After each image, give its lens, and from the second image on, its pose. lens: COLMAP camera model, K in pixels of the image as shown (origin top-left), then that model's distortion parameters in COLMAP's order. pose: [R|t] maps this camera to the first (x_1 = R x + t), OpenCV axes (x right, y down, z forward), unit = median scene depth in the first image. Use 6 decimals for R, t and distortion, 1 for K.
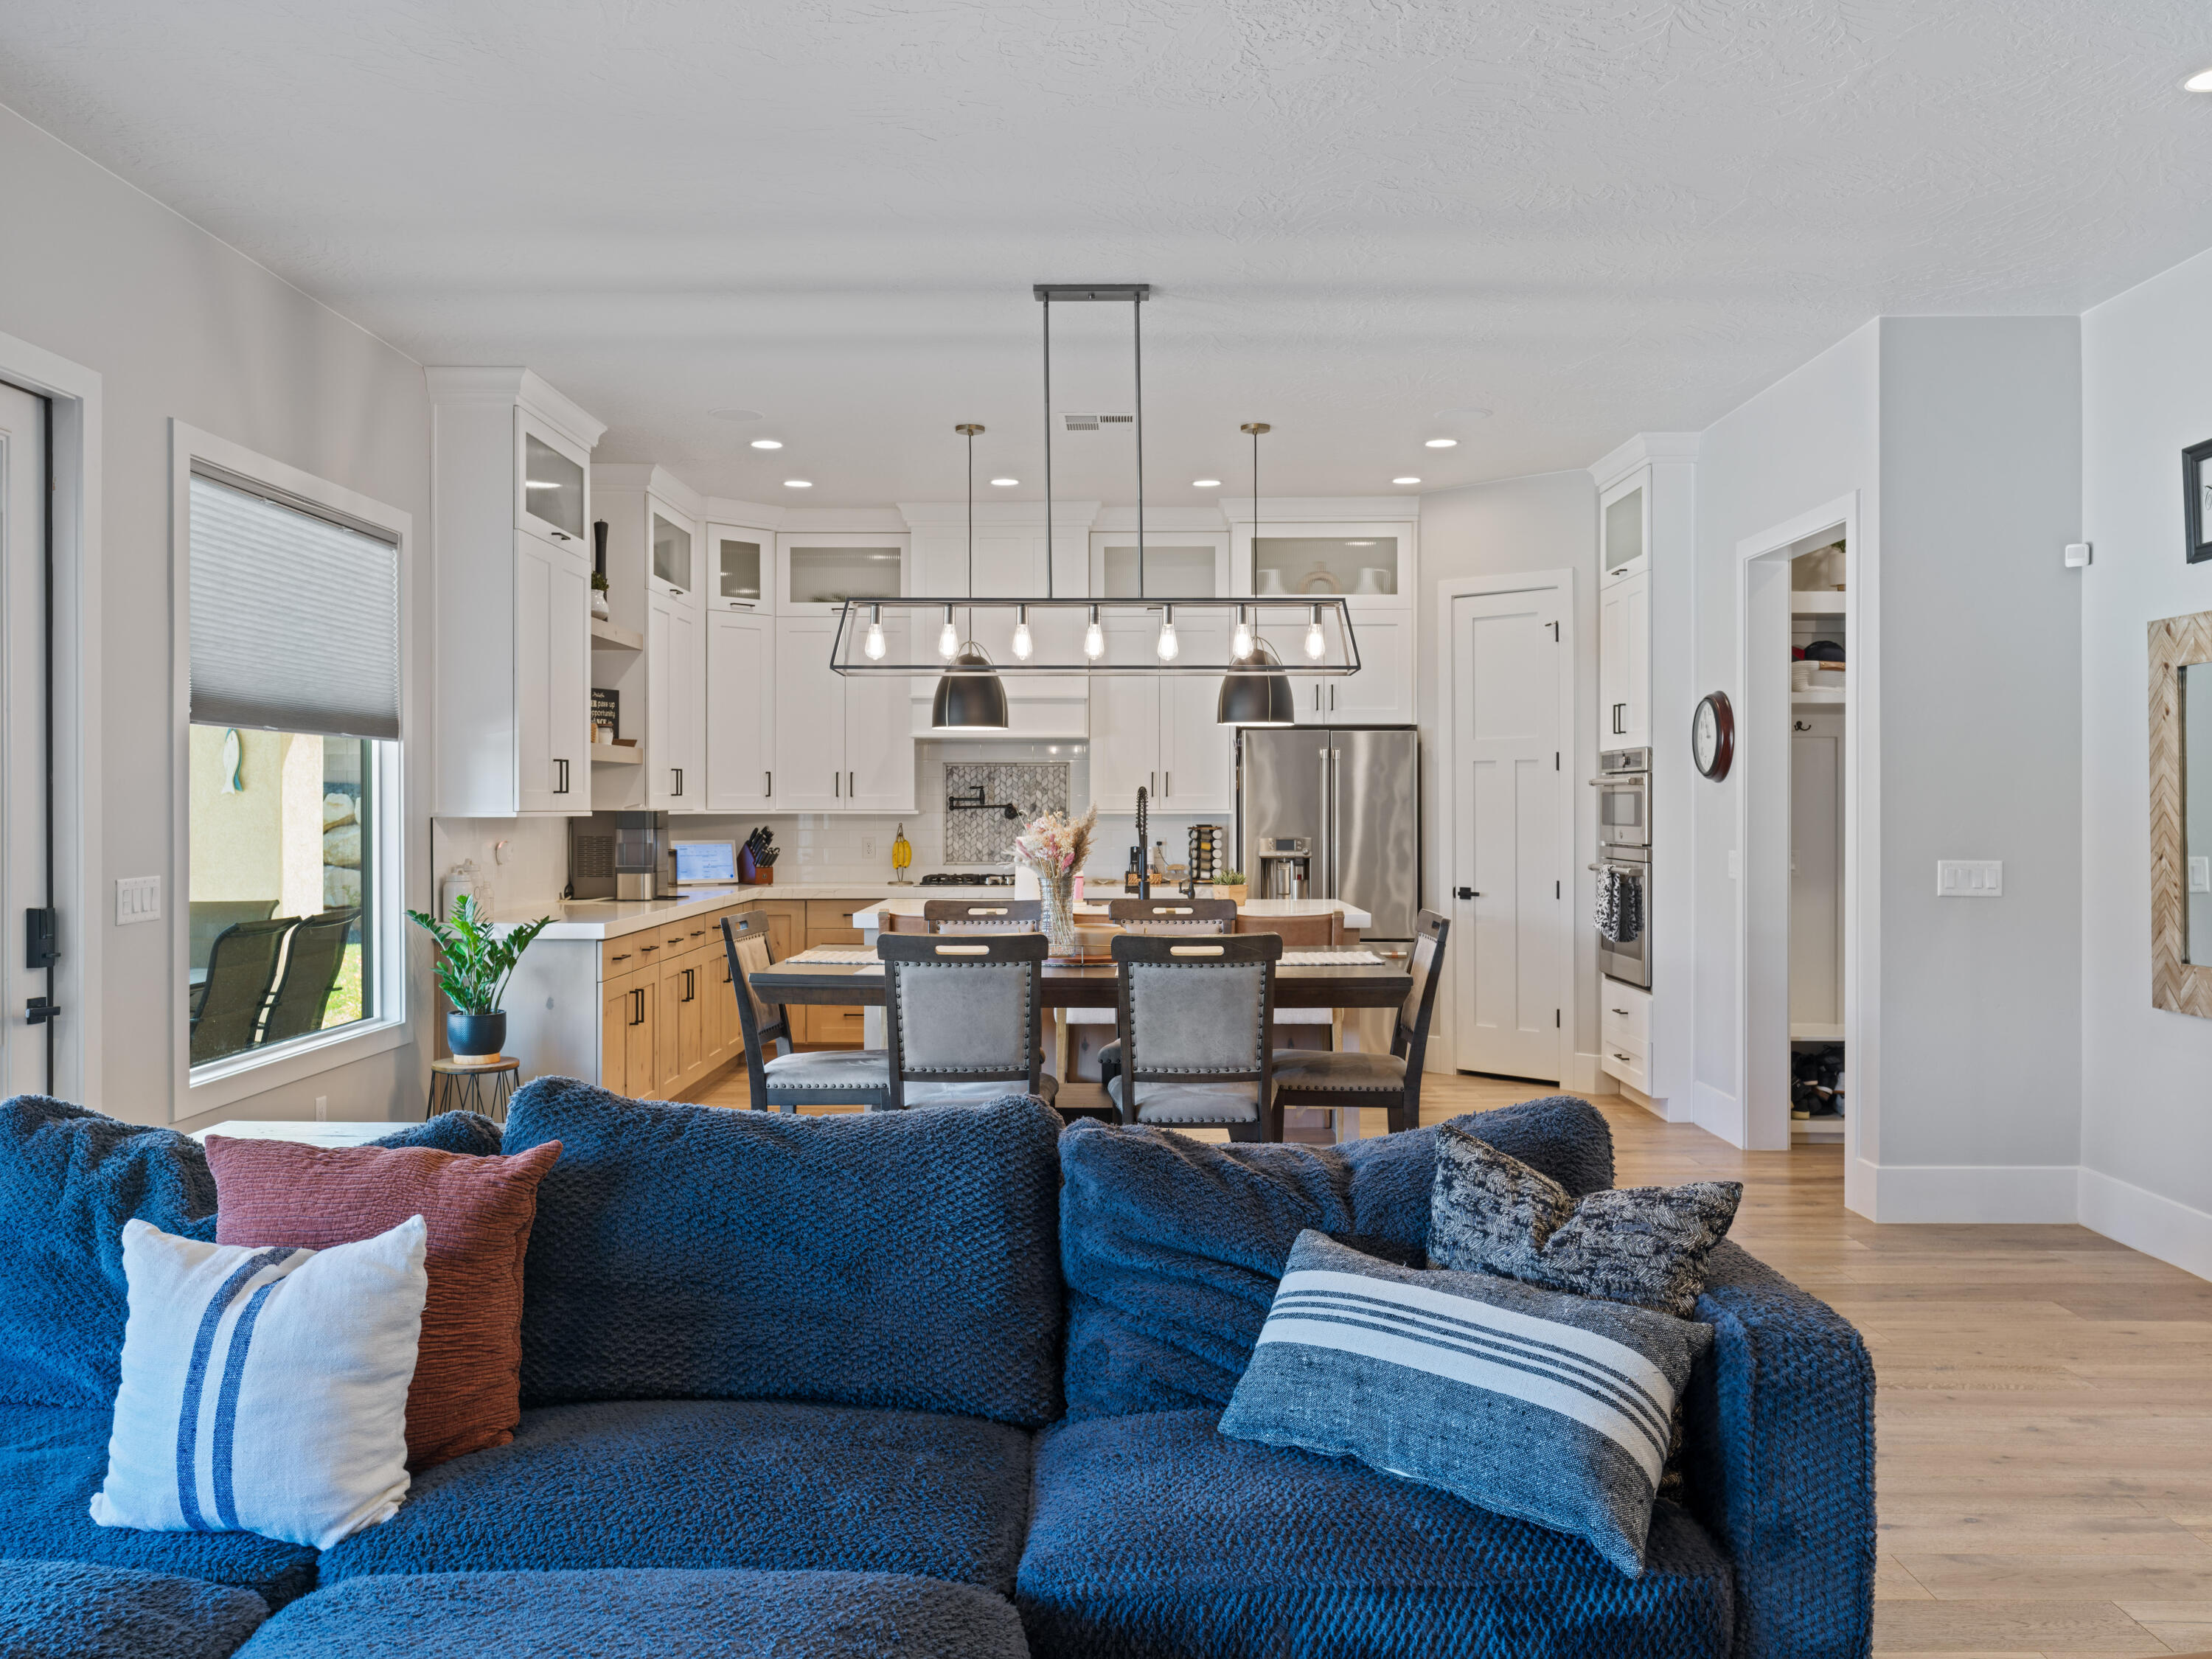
lens RADIAL K [[1763.6, 0, 1106.0], [0, 1763.6, 829.5], [0, 0, 1]] dist [-0.004474, 0.004267]
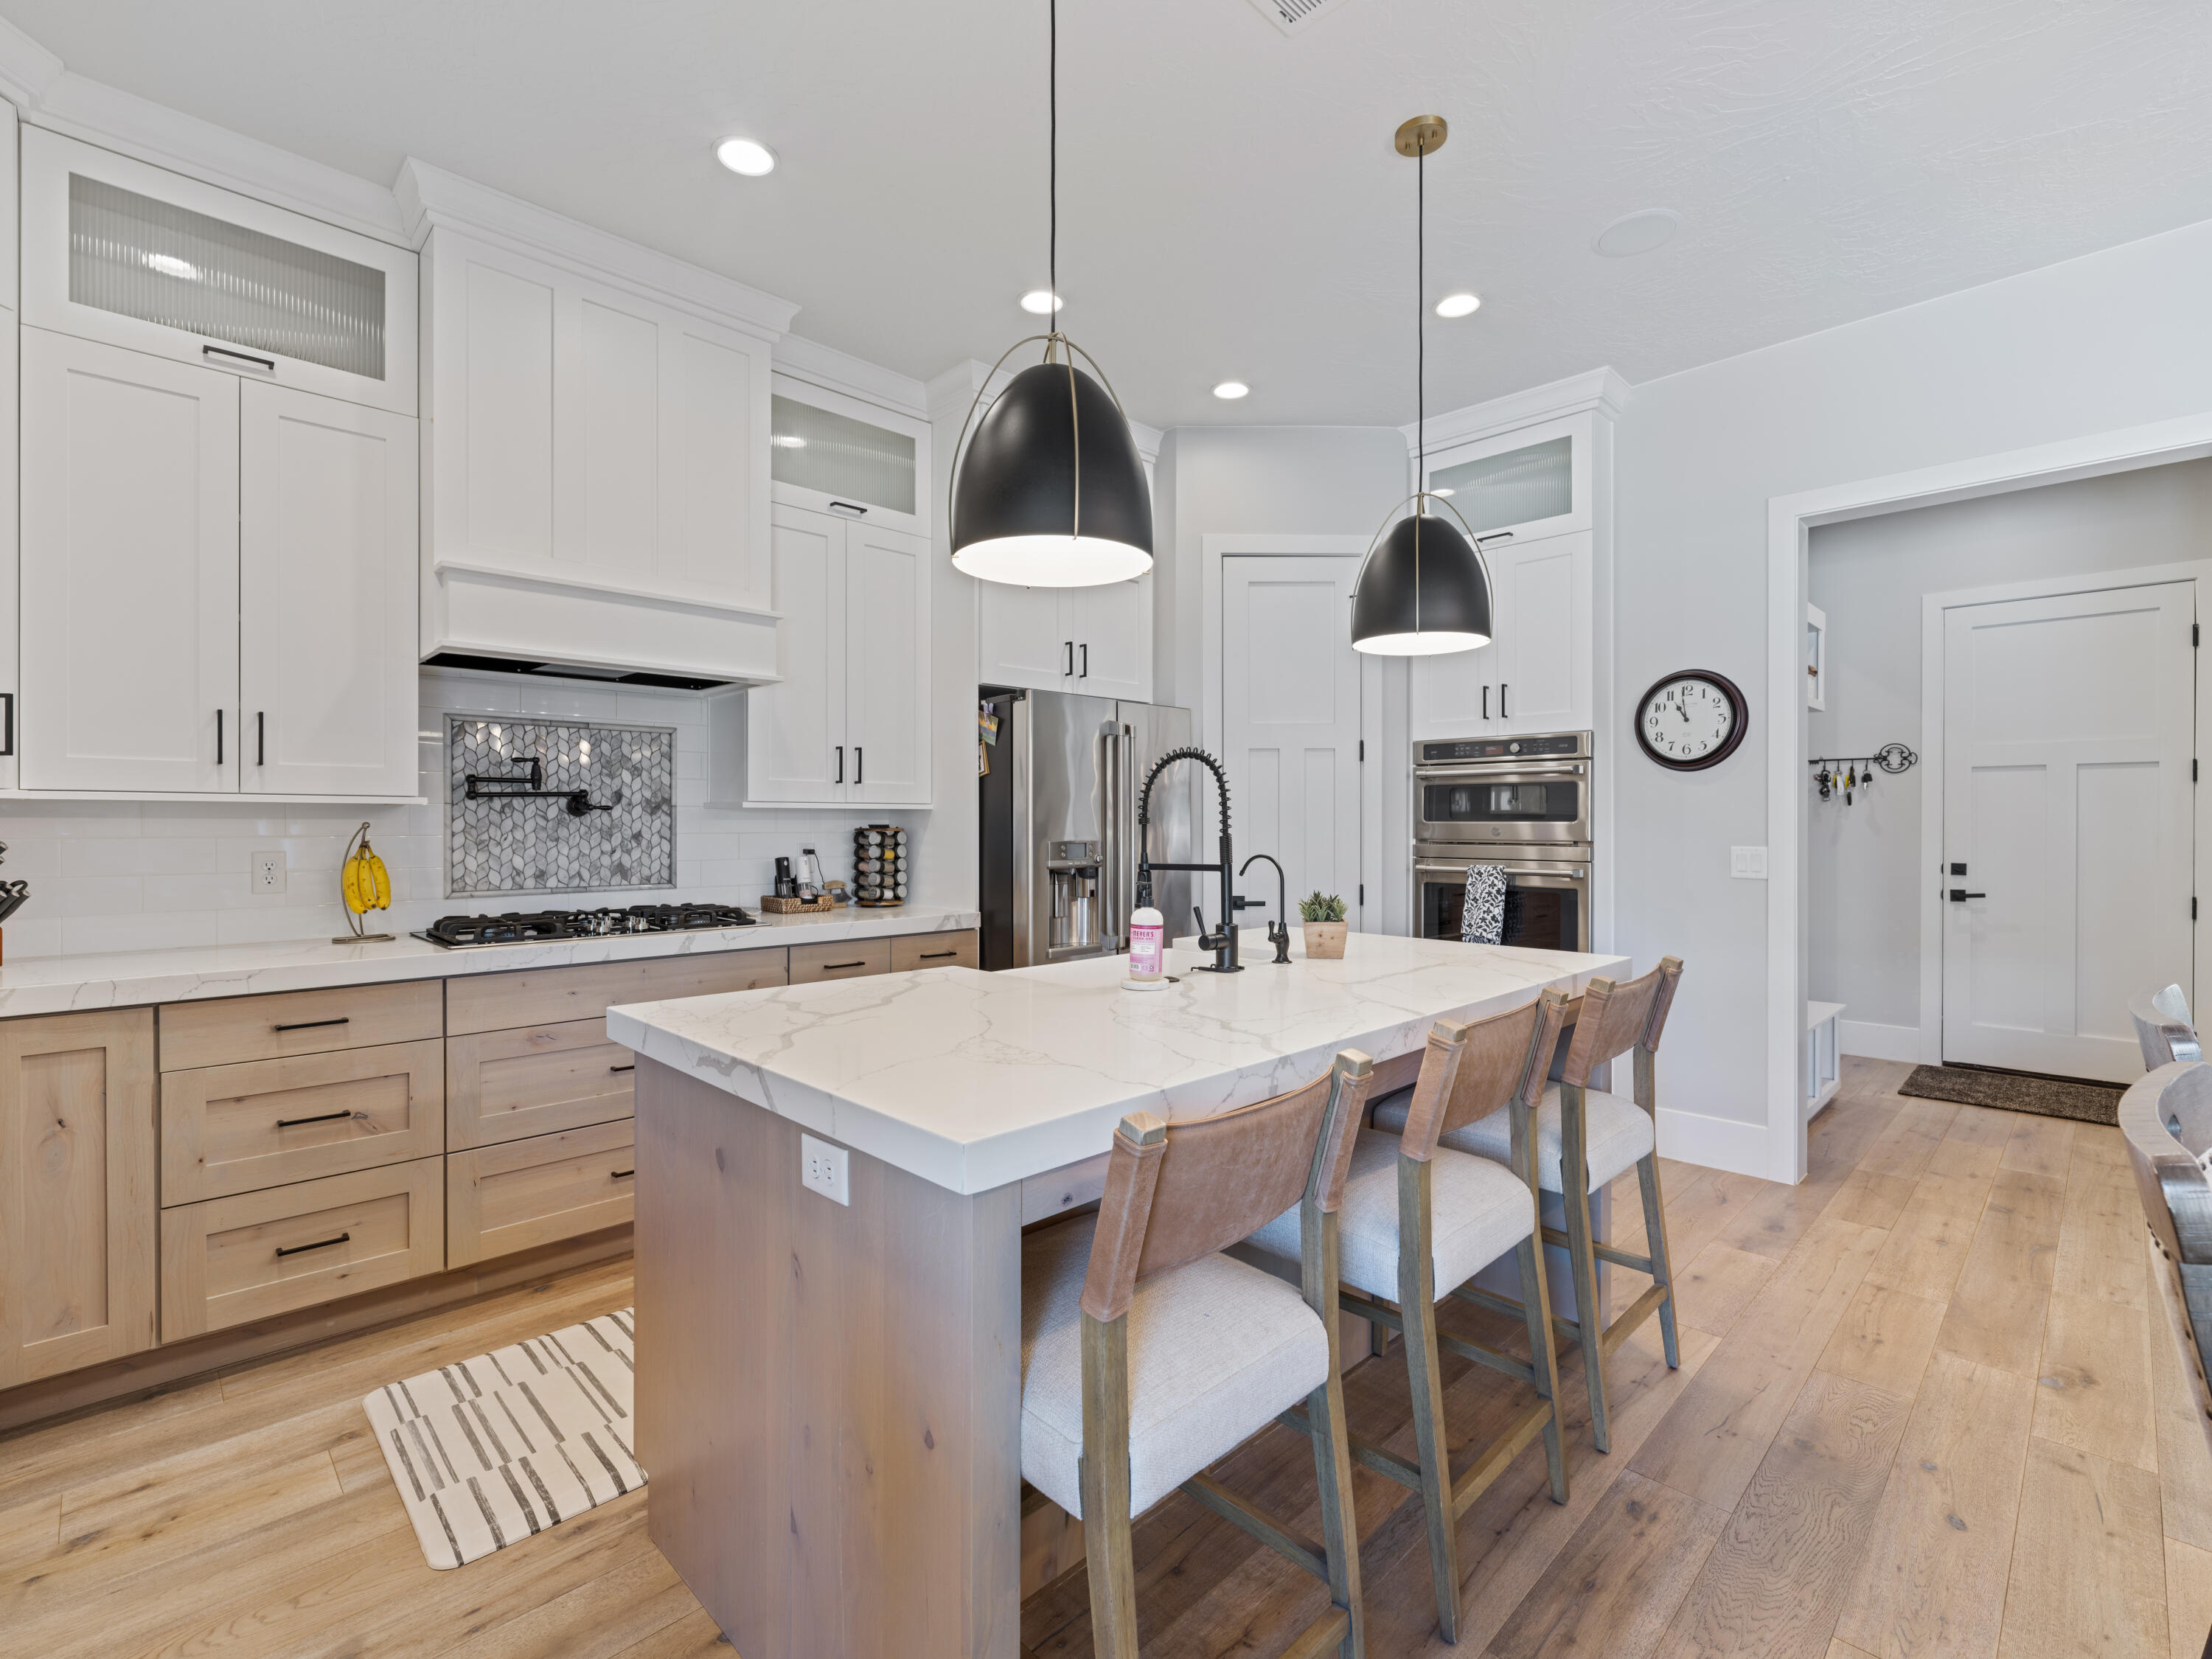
lens RADIAL K [[1008.1, 0, 1106.0], [0, 1008.1, 829.5], [0, 0, 1]] dist [0.002130, -0.000633]
pose [[0.710909, -0.004837, 0.703267, -0.169600], [0.007361, 0.999973, -0.000562, 0.000144], [-0.703245, 0.005576, 0.710925, 0.639268]]
